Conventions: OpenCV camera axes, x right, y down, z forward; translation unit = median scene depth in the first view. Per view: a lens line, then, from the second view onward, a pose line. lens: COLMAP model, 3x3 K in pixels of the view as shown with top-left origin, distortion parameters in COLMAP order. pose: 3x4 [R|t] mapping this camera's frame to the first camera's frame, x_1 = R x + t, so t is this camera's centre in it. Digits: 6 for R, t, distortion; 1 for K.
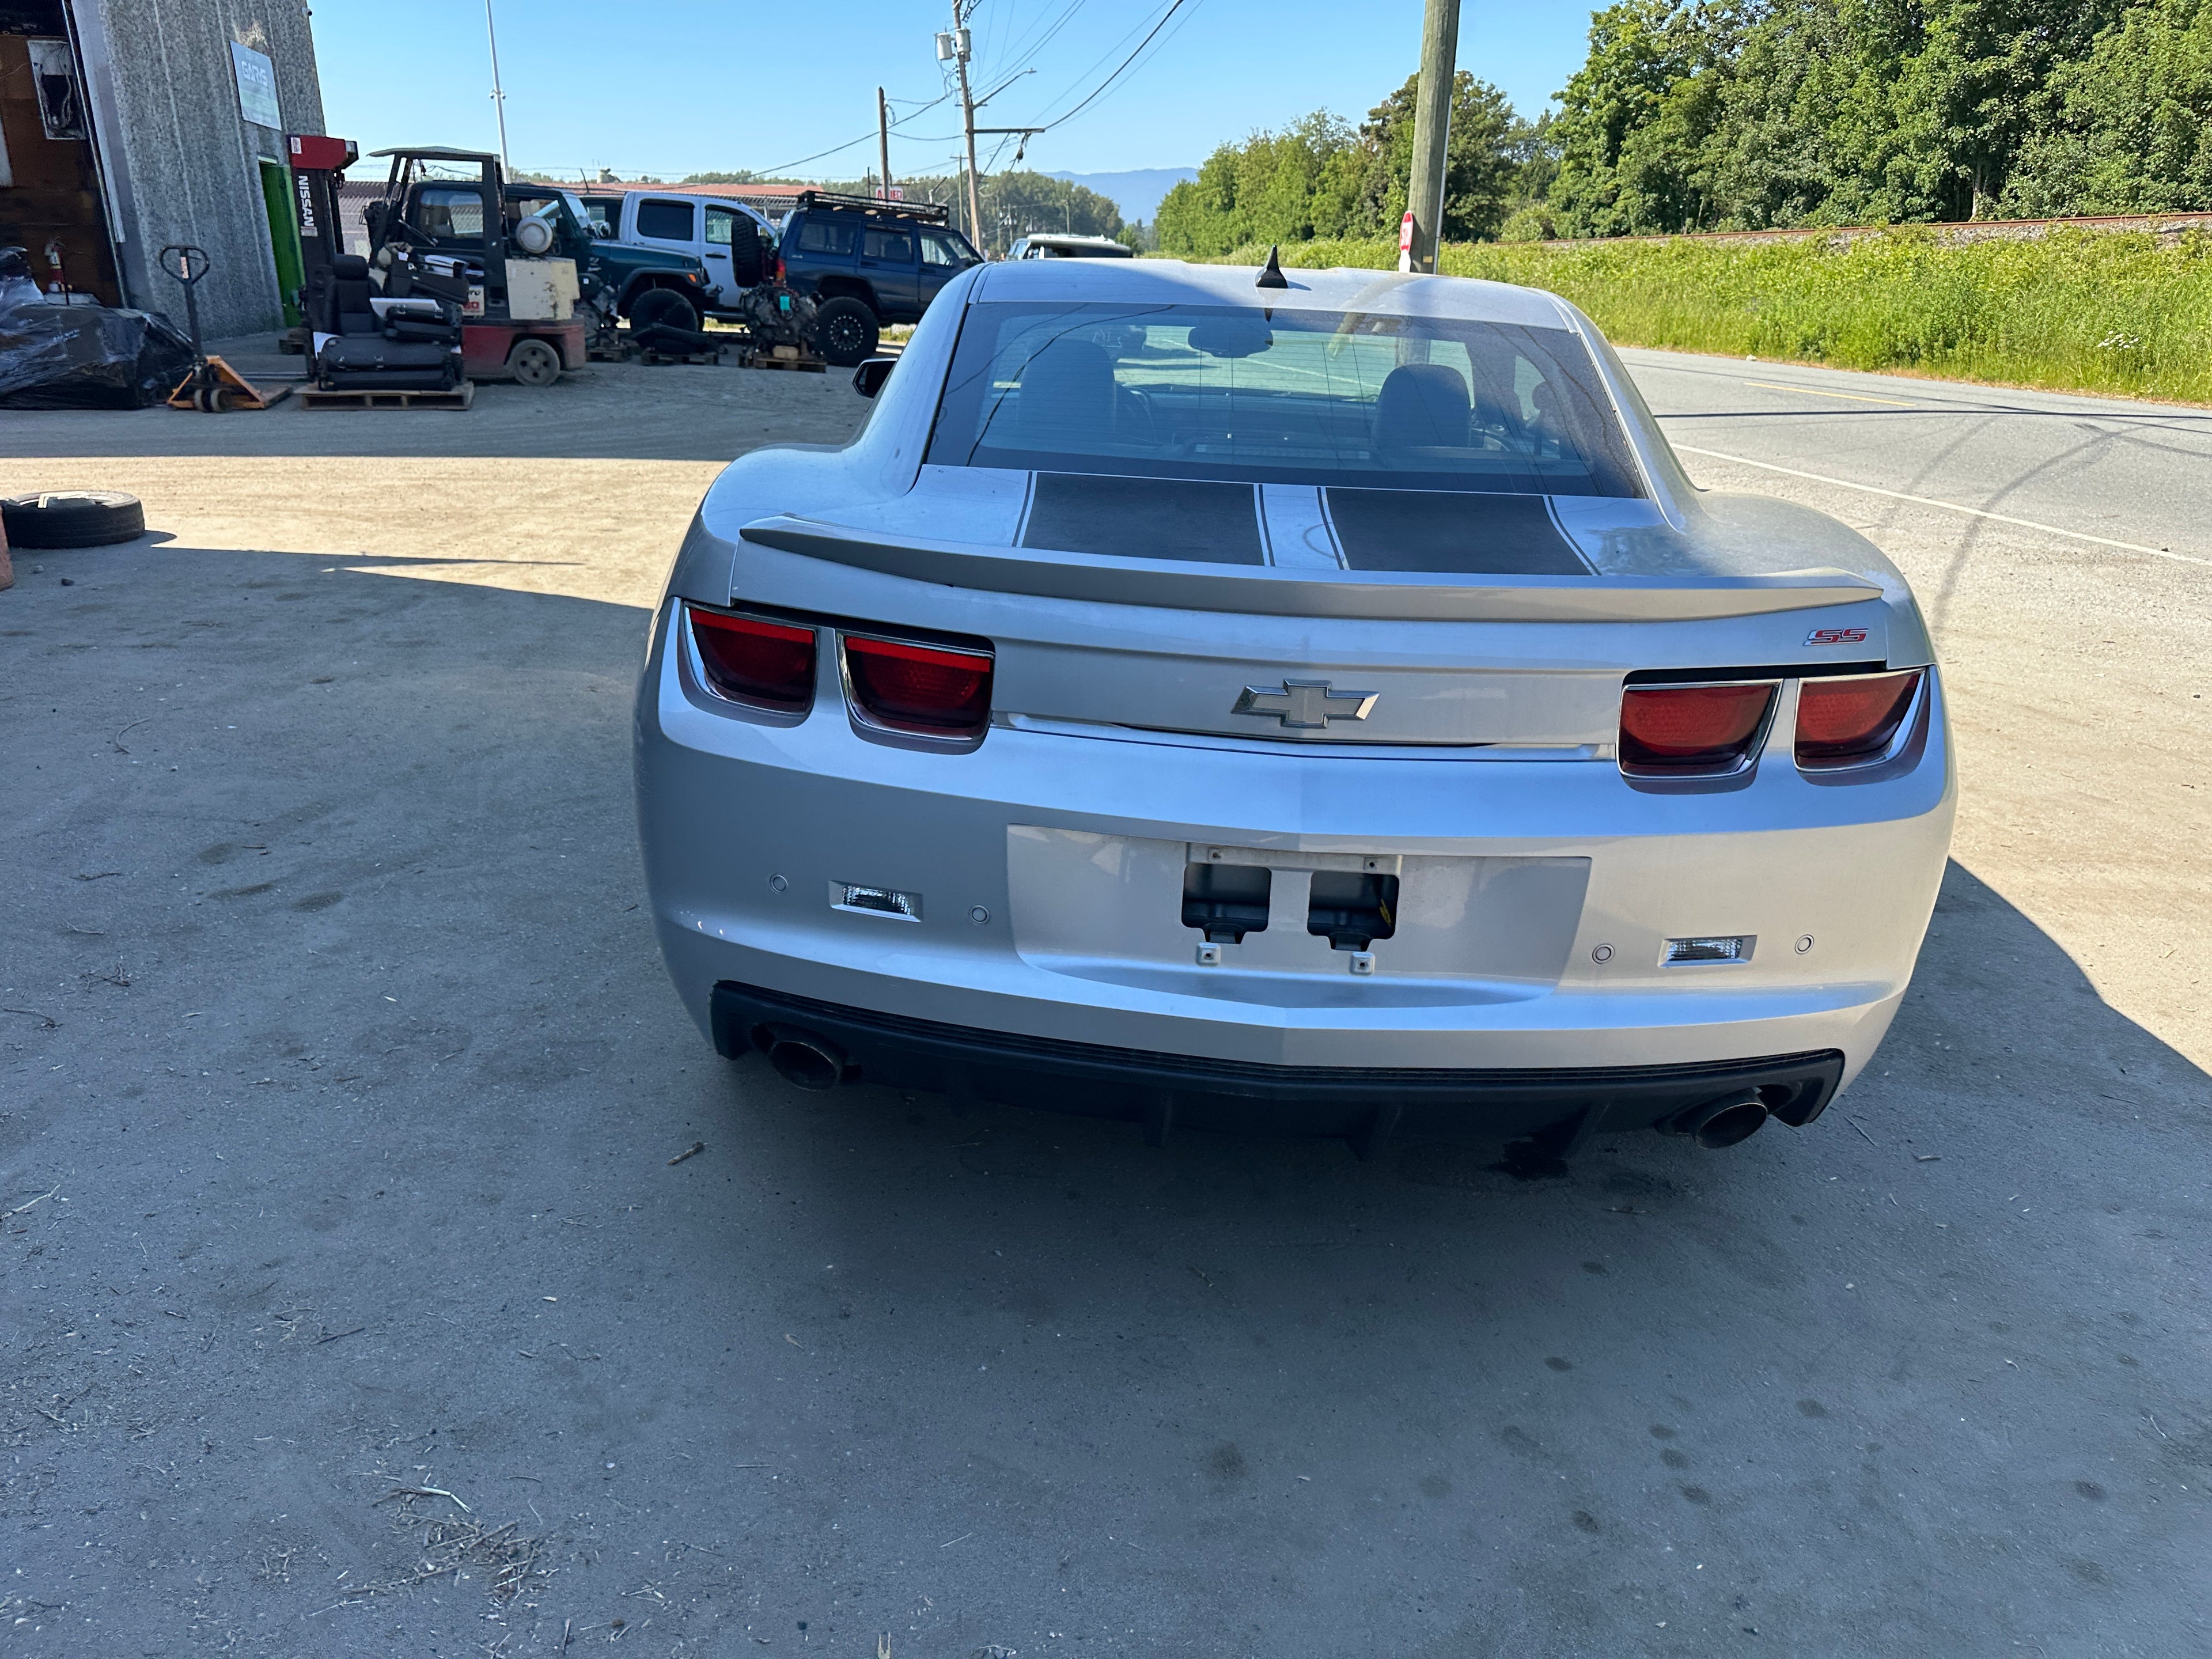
lens RADIAL K [[1572.8, 0, 1111.5], [0, 1572.8, 830.7], [0, 0, 1]] dist [0.017595, -0.022387]
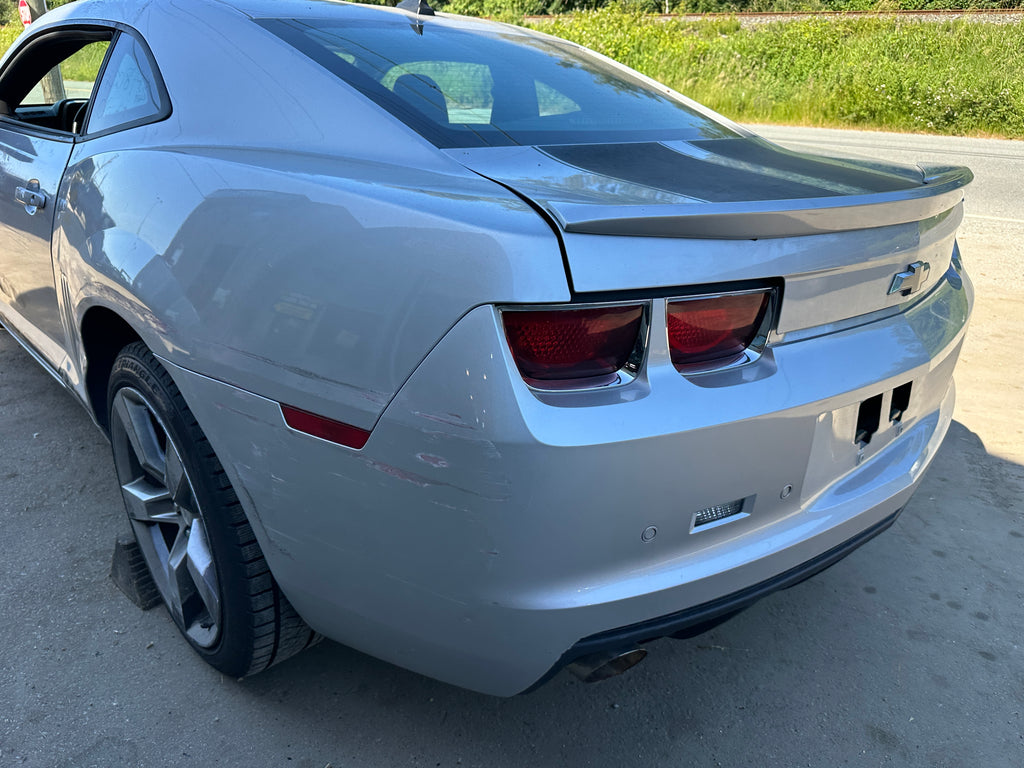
lens RADIAL K [[730.0, 0, 513.5], [0, 730.0, 386.6], [0, 0, 1]] dist [0.005280, -0.004518]
pose [[0.701010, -0.292017, 0.650624, -0.028350], [0.226325, 0.956256, 0.185340, -0.008891], [-0.676286, 0.017328, 0.736436, 0.032781]]
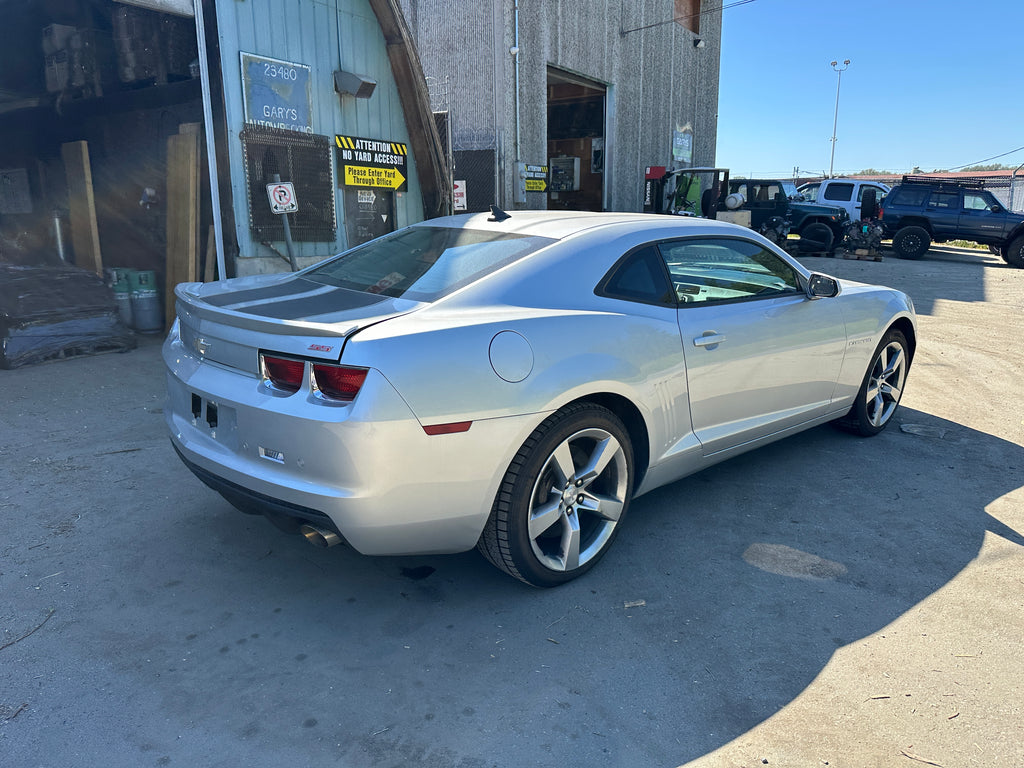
lens RADIAL K [[718.0, 0, 511.5], [0, 718.0, 390.1], [0, 0, 1]] dist [0.077151, -0.106752]
pose [[0.704299, 0.155228, -0.692725, 0.070627], [-0.227674, 0.973647, -0.013300, -0.005084], [0.672405, 0.167083, 0.721079, 0.016602]]
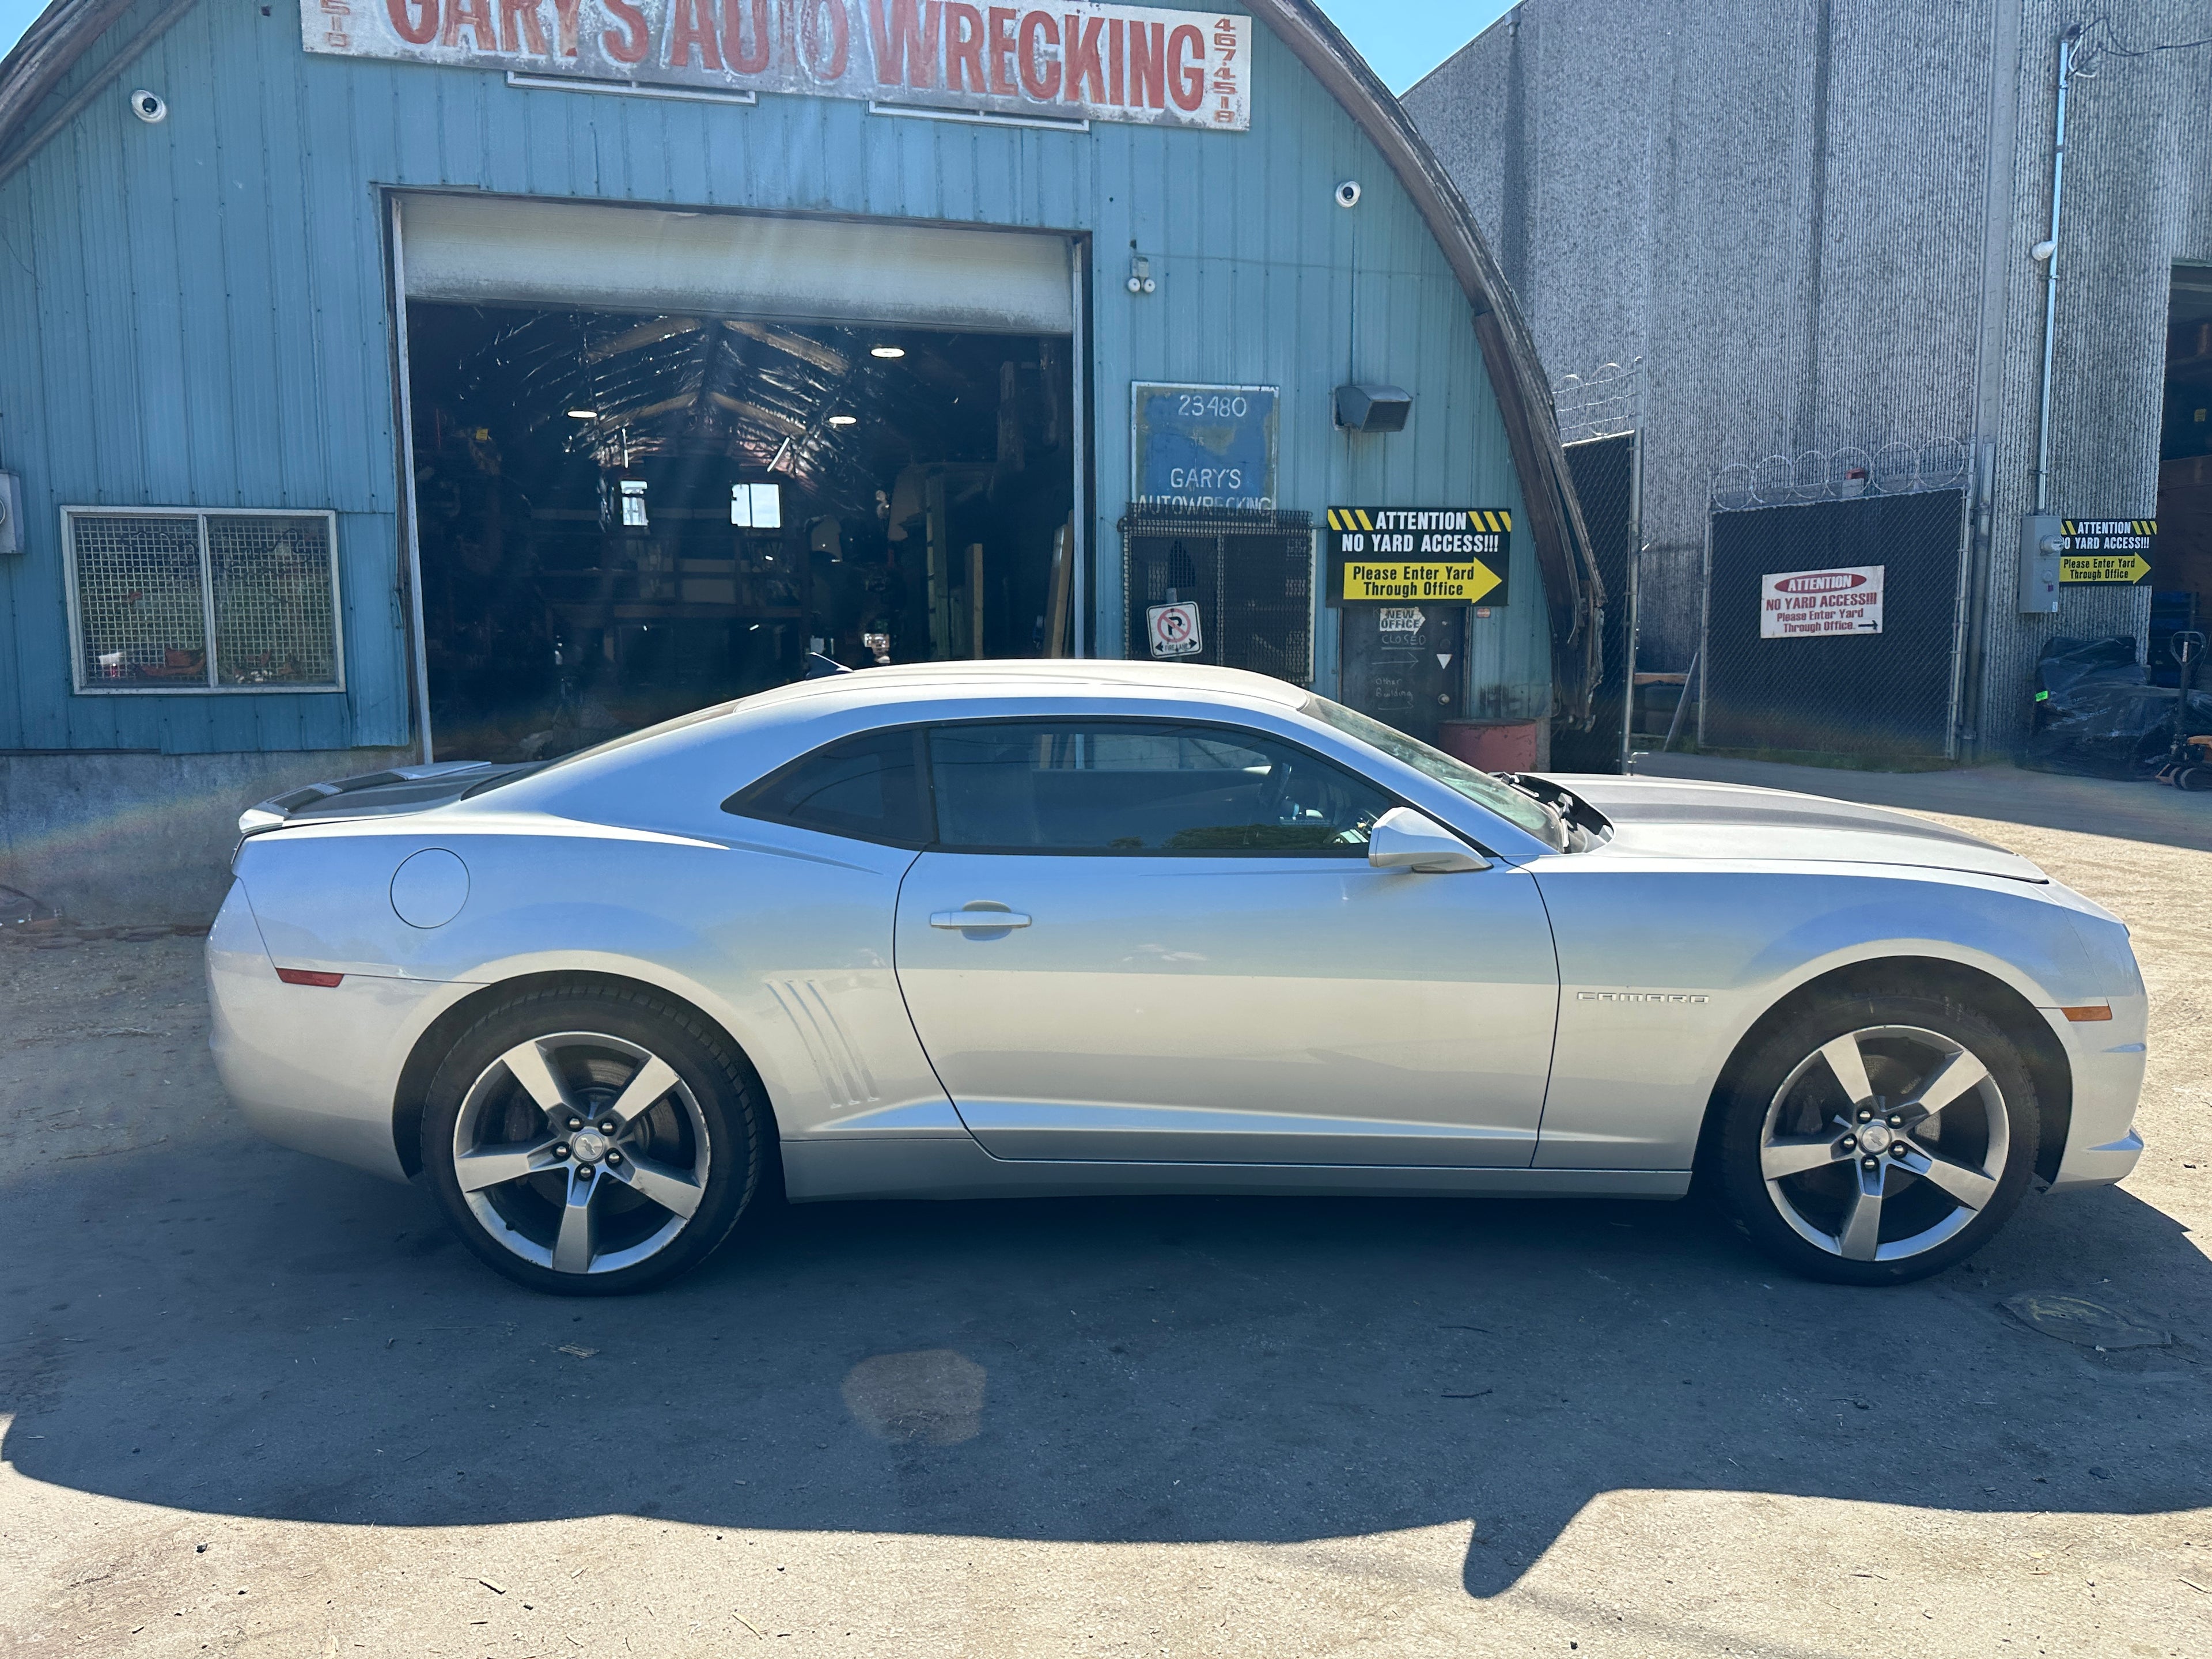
lens RADIAL K [[1535.1, 0, 1108.0], [0, 1535.1, 849.3], [0, 0, 1]] dist [0.153939, -0.273728]
pose [[0.054413, 0.117001, -0.991640, 0.114922], [-0.325764, 0.940853, 0.093134, -0.030664], [0.943884, 0.317973, 0.089309, 0.086124]]
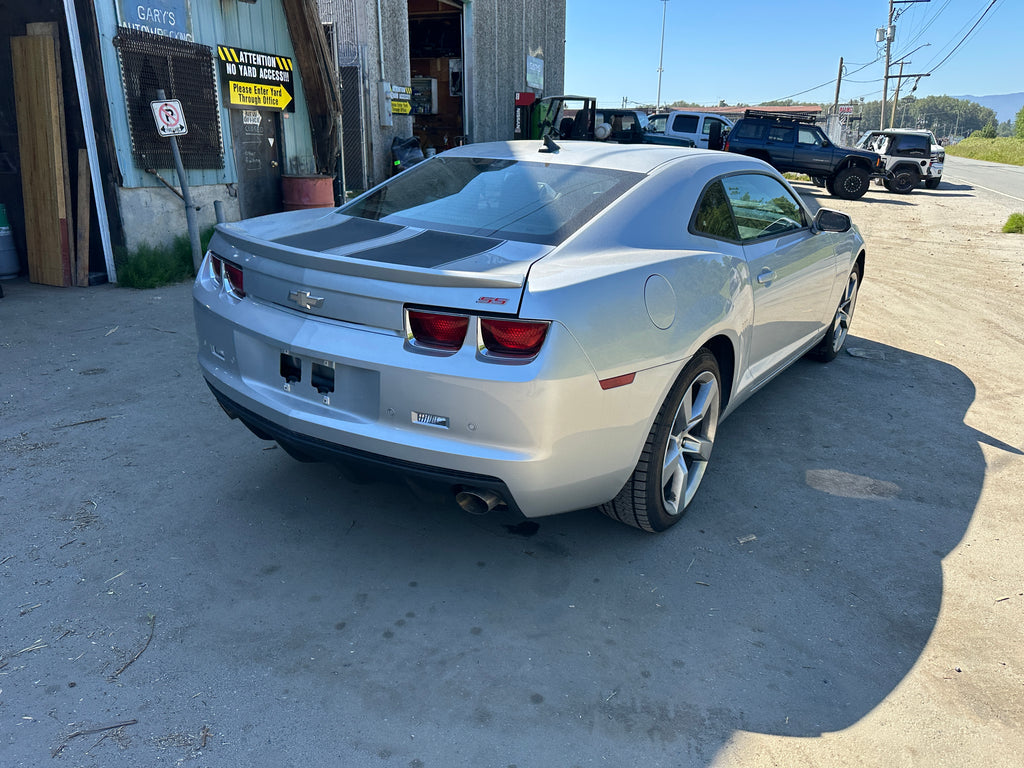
lens RADIAL K [[728.0, 0, 512.1], [0, 728.0, 391.9], [0, 0, 1]] dist [0.011525, -0.009648]
pose [[0.849175, 0.174074, -0.498598, 0.048618], [-0.182372, 0.982693, 0.032483, -0.001314], [0.495623, 0.063346, 0.866225, 0.003559]]
